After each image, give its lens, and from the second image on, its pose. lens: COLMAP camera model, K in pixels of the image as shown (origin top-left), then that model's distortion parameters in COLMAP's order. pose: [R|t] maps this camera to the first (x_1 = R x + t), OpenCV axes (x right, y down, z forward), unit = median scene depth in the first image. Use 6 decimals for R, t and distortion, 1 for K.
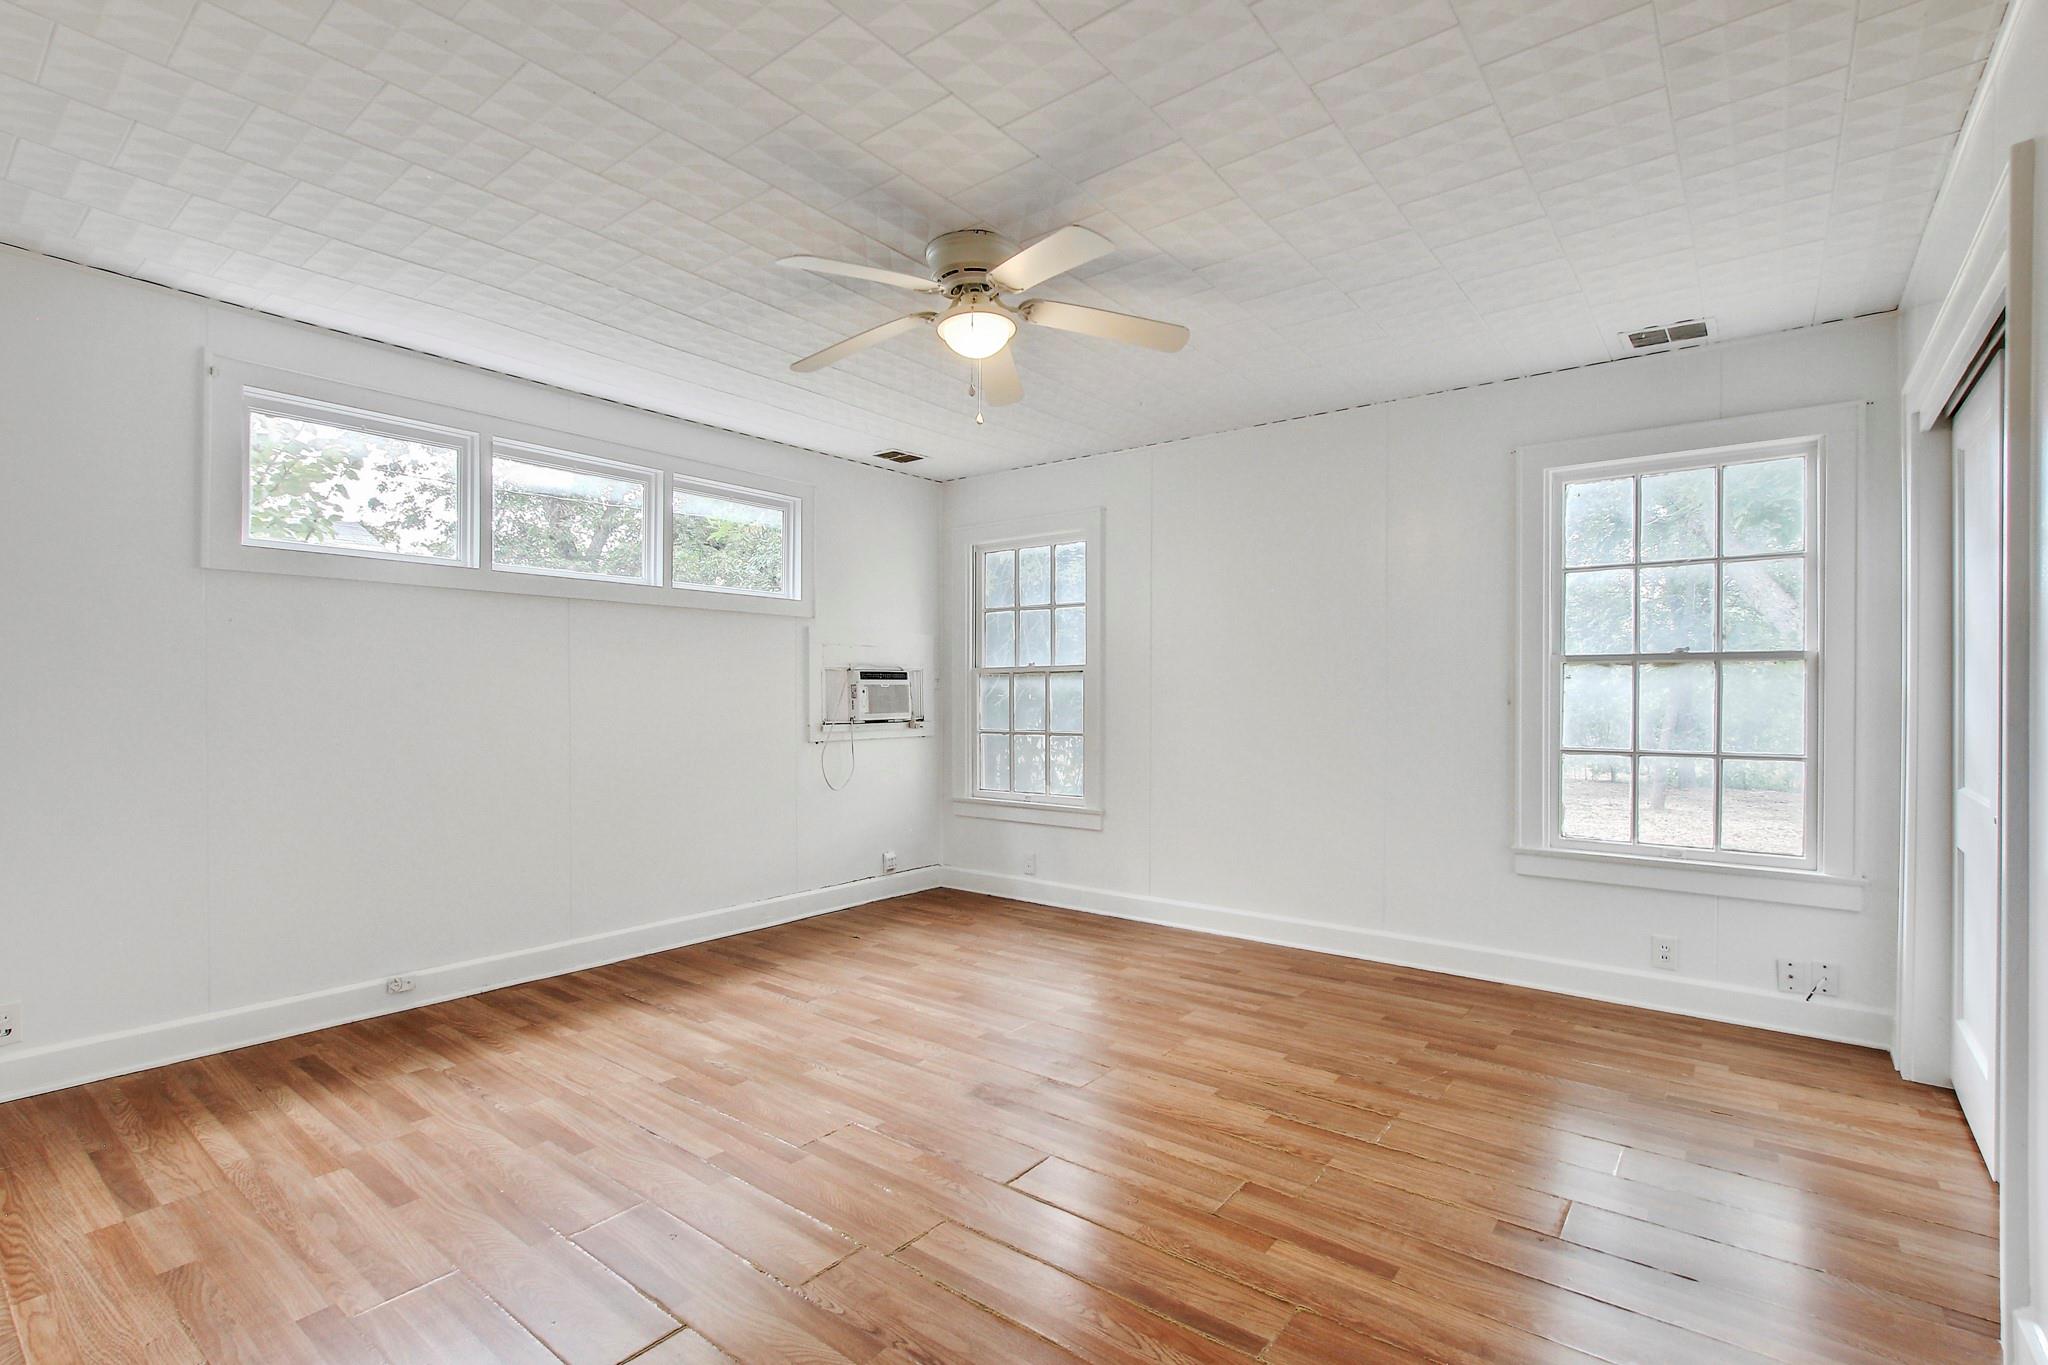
lens RADIAL K [[942.5, 0, 1031.3], [0, 942.5, 696.6], [0, 0, 1]] dist [-0.014436, 0.000052]
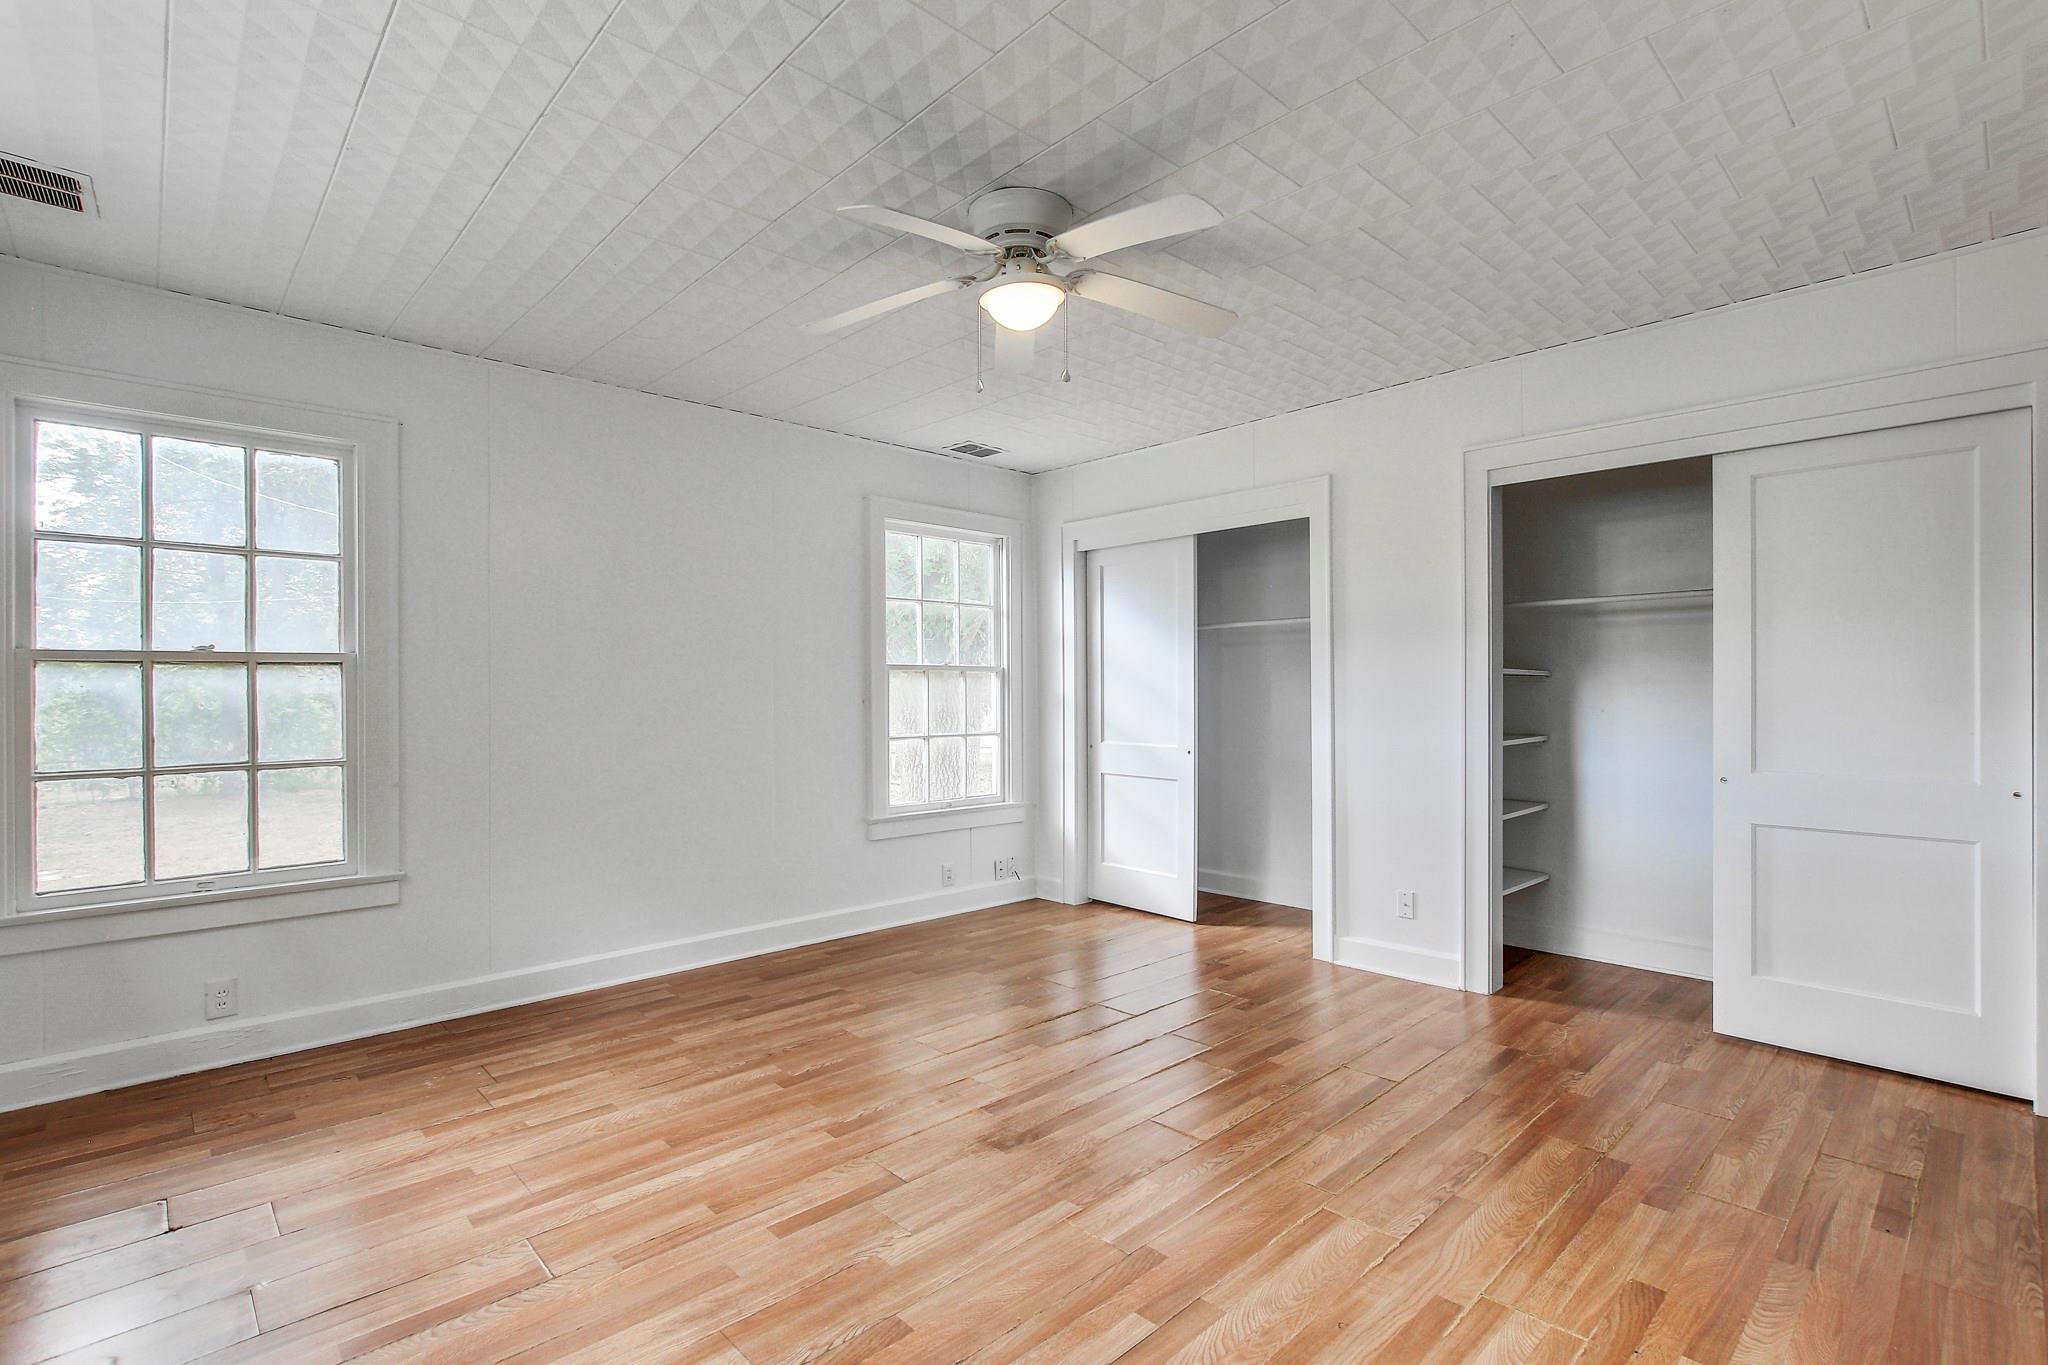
lens RADIAL K [[942.5, 0, 1030.1], [0, 942.5, 676.7], [0, 0, 1]] dist [-0.014436, 0.000052]
pose [[0.151933, 0.014181, 0.988289, -0.679794], [0.007958, 0.999847, -0.015570, -0.004813], [-0.988359, 0.010230, 0.151797, 0.608318]]
